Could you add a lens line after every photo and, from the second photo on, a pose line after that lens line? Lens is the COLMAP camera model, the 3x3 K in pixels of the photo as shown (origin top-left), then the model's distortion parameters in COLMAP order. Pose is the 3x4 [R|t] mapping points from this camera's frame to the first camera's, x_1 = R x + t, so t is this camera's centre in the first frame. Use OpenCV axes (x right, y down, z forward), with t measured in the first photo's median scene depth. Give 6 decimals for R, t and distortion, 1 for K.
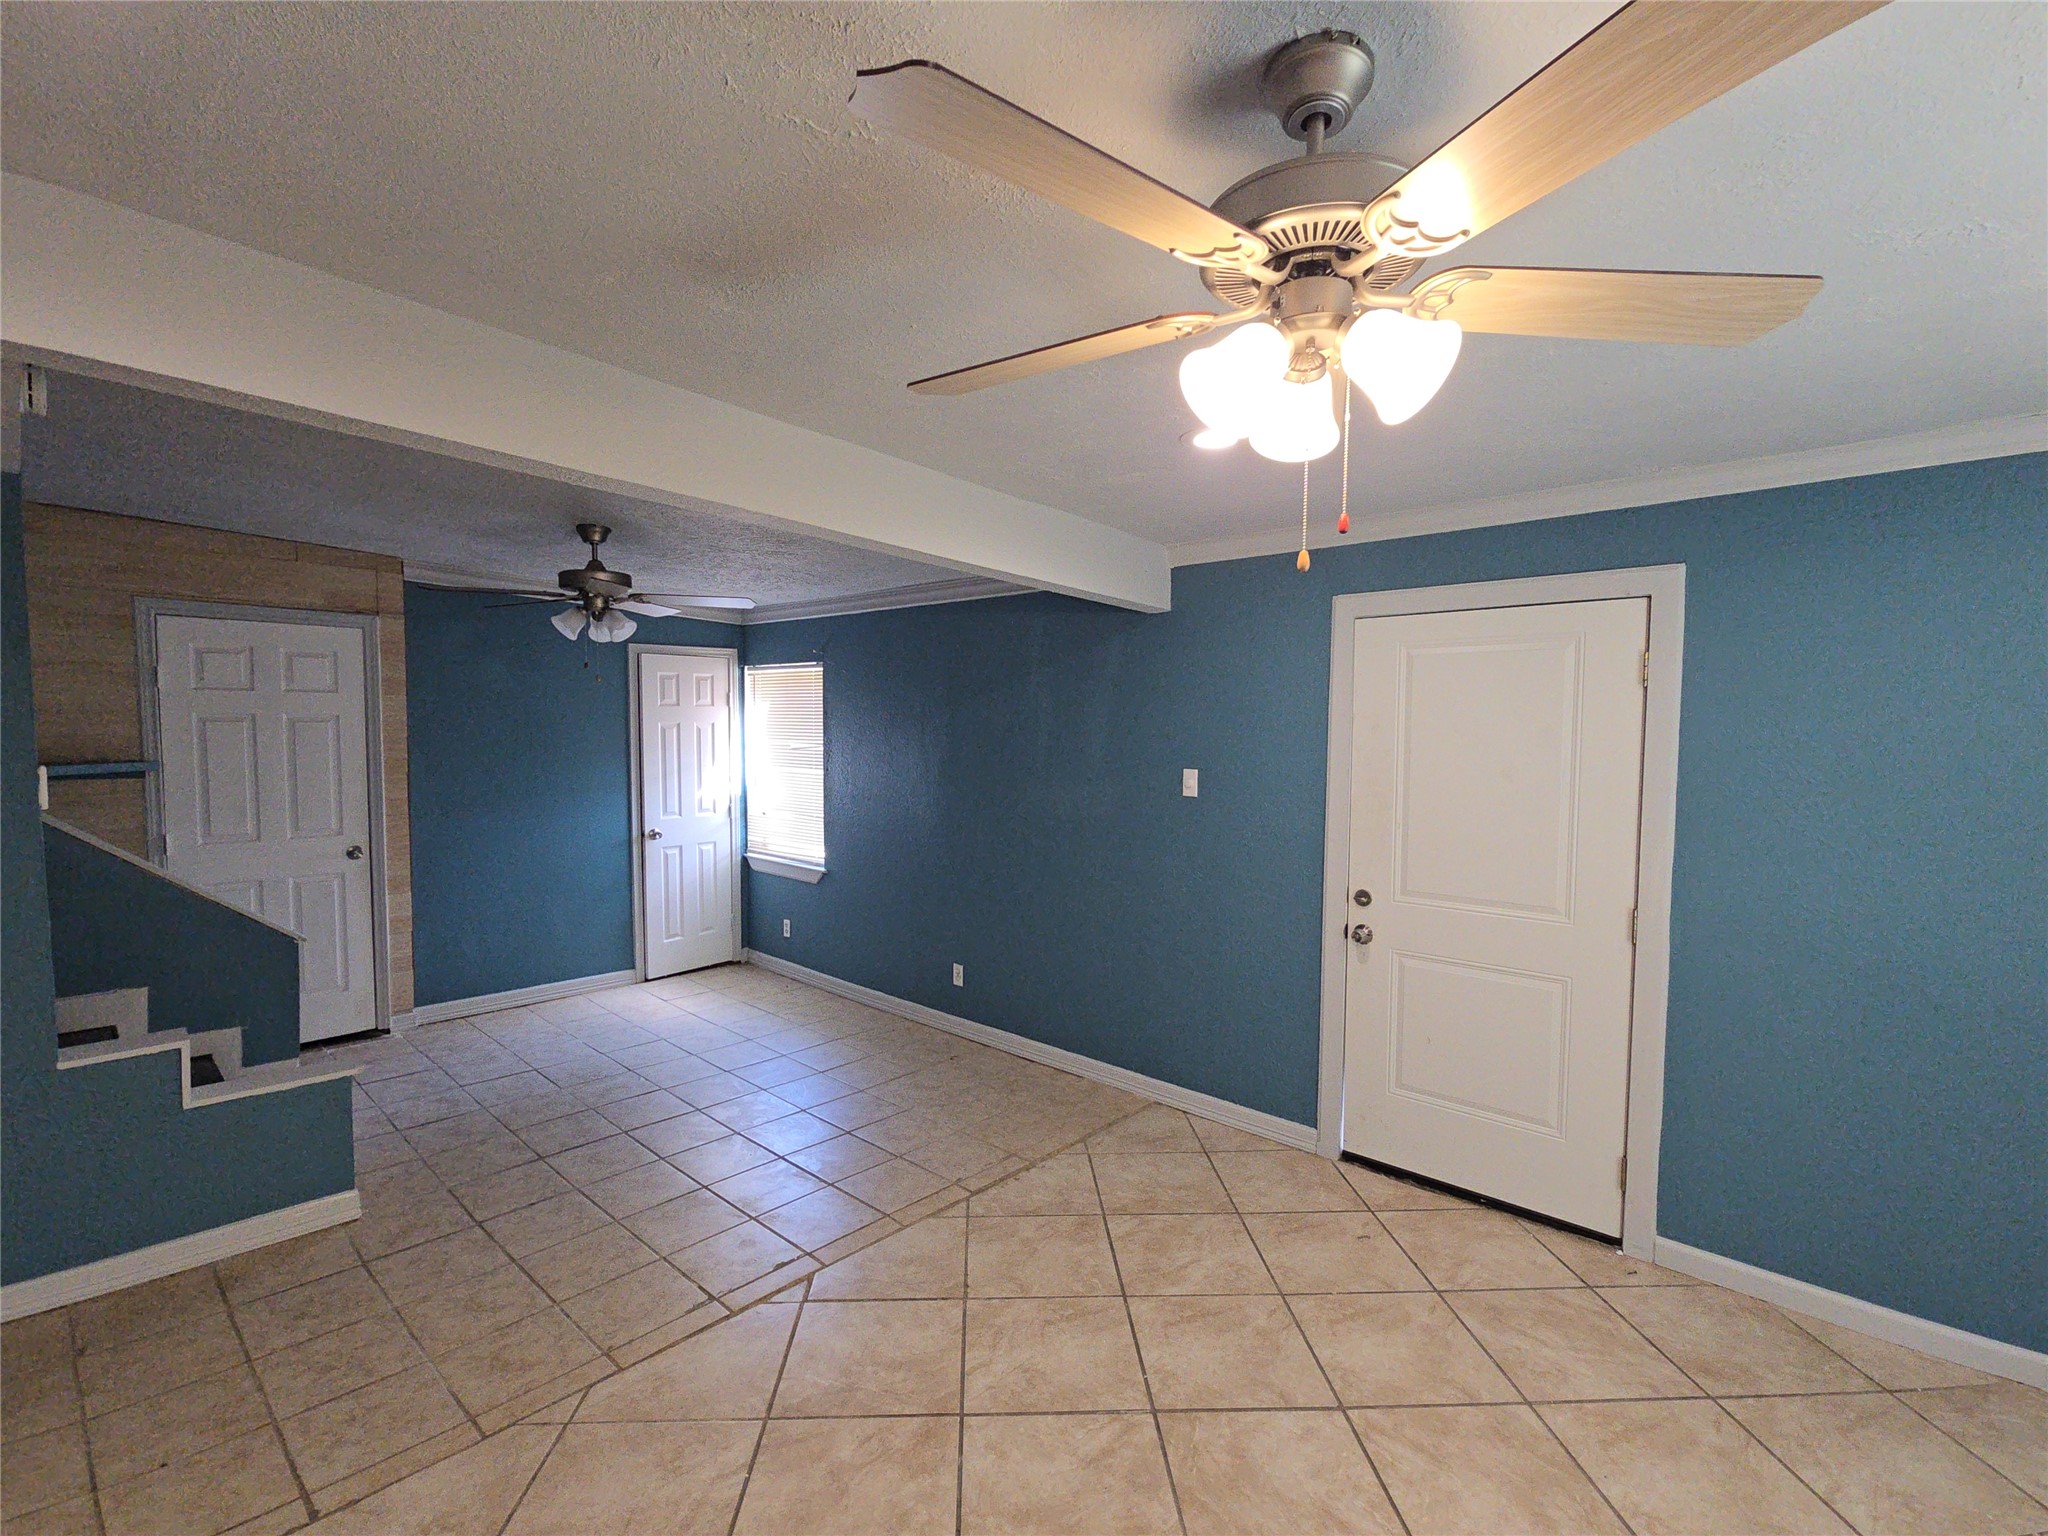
lens RADIAL K [[932.4, 0, 1021.3], [0, 932.4, 781.4], [0, 0, 1]] dist [0.005492, -0.003676]
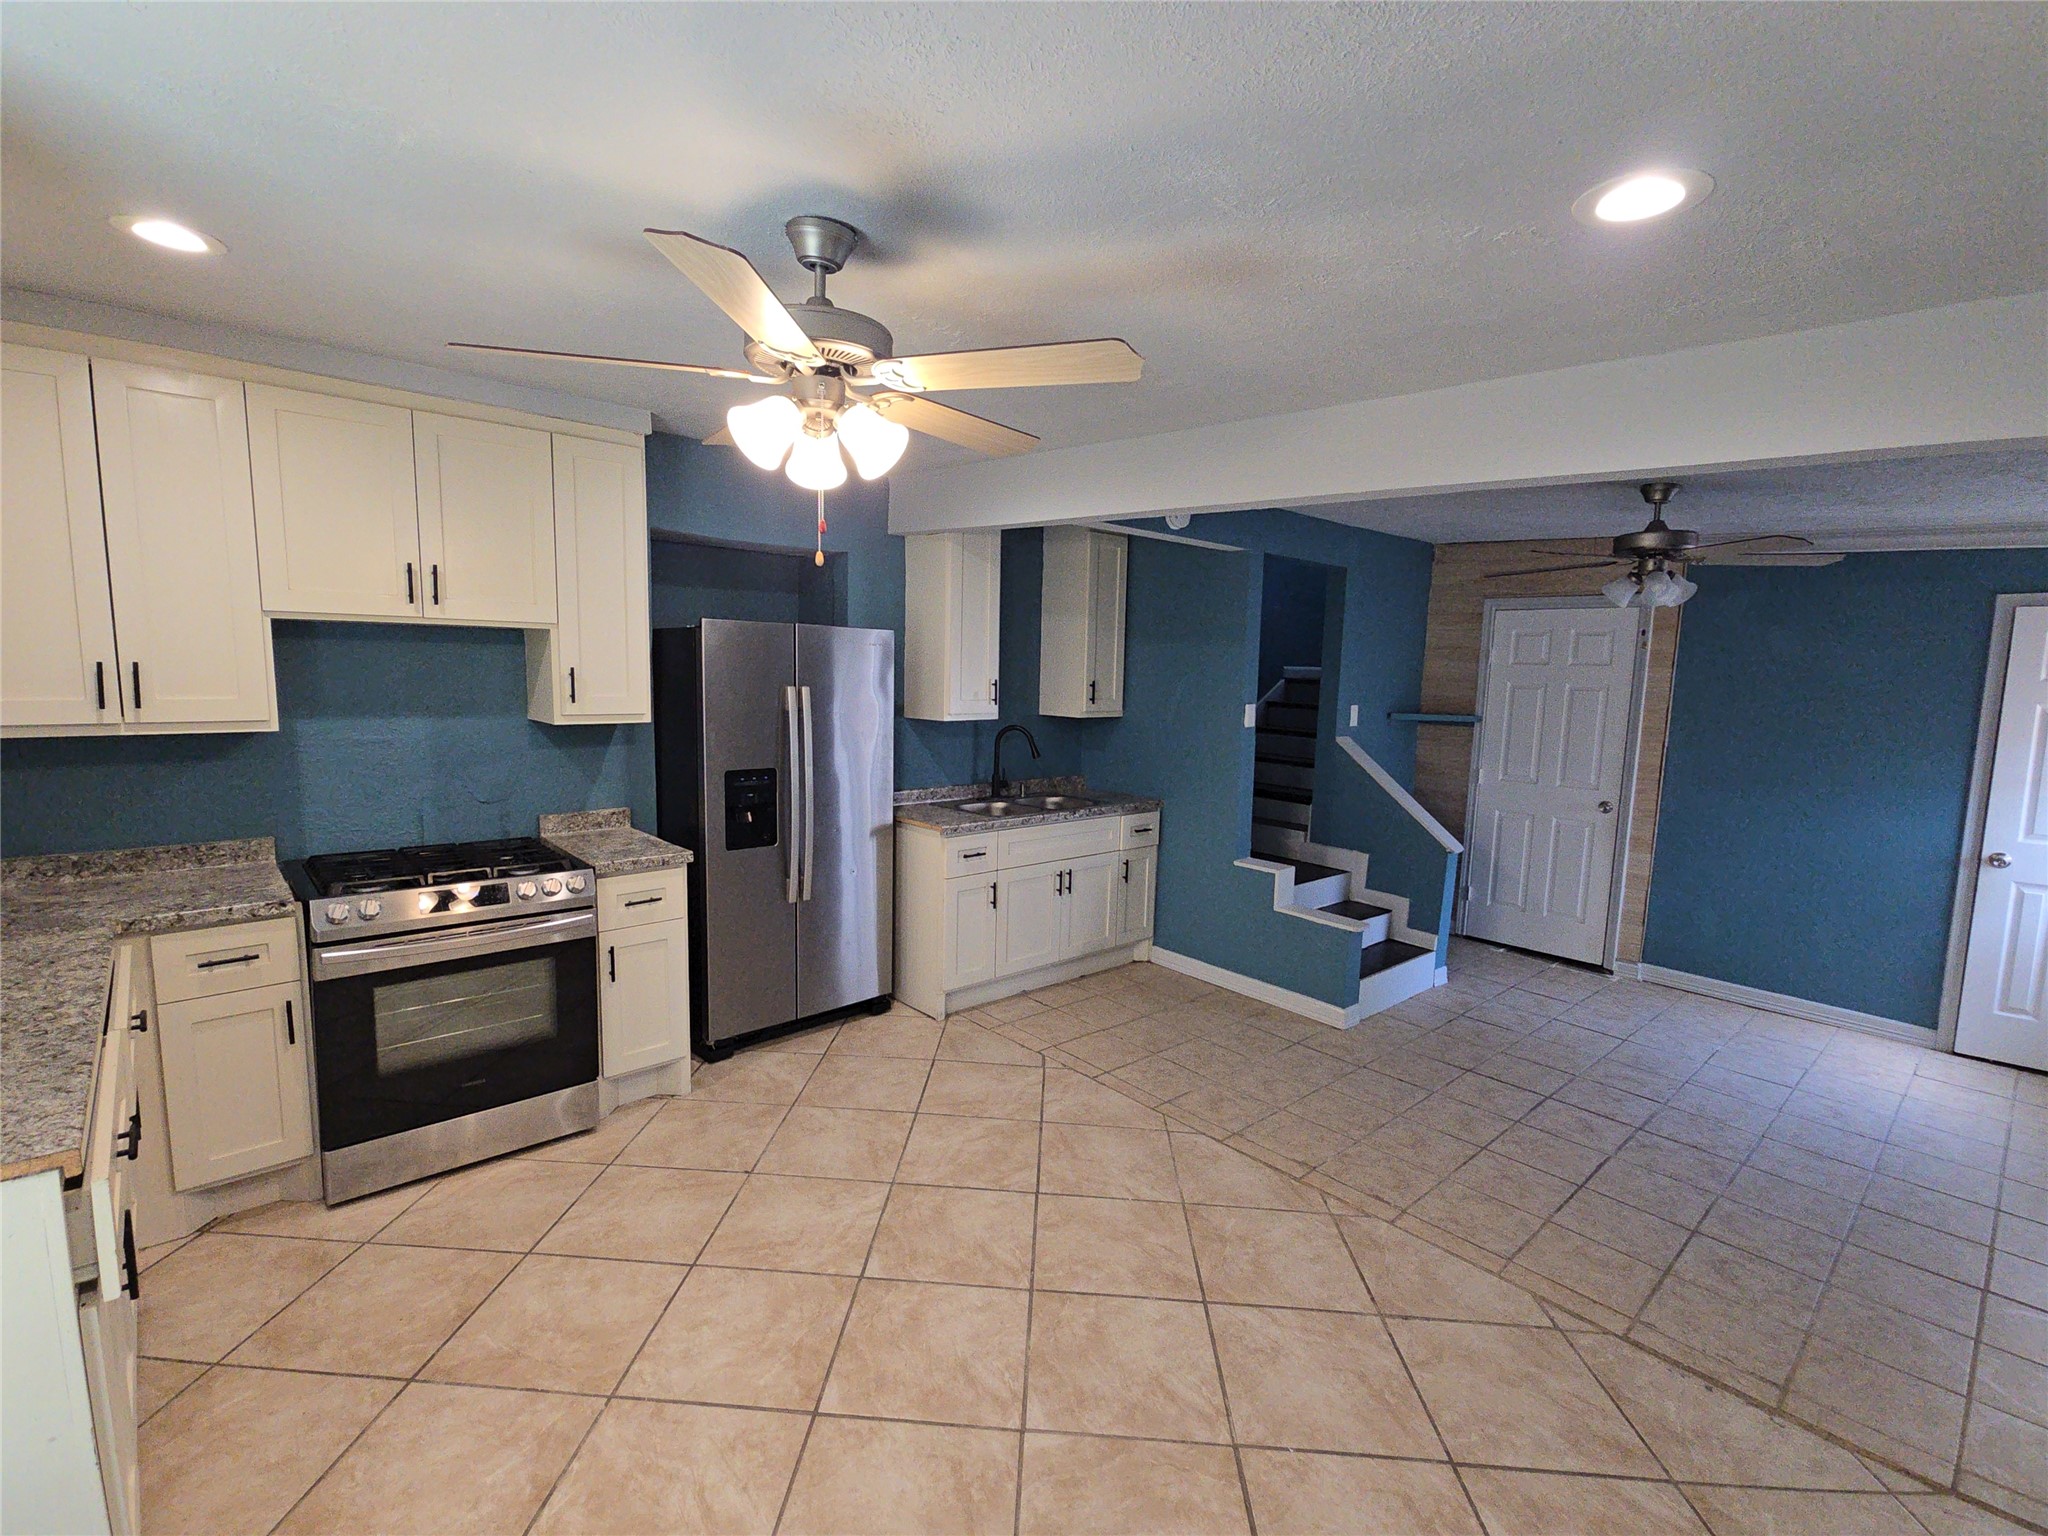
lens RADIAL K [[932.4, 0, 1021.3], [0, 932.4, 781.4], [0, 0, 1]] dist [0.005492, -0.003676]
pose [[-0.089647, 0.110036, -0.989877, 0.433034], [-0.093222, 0.988588, 0.118335, -0.020974], [0.991601, 0.102887, -0.078366, 0.352365]]
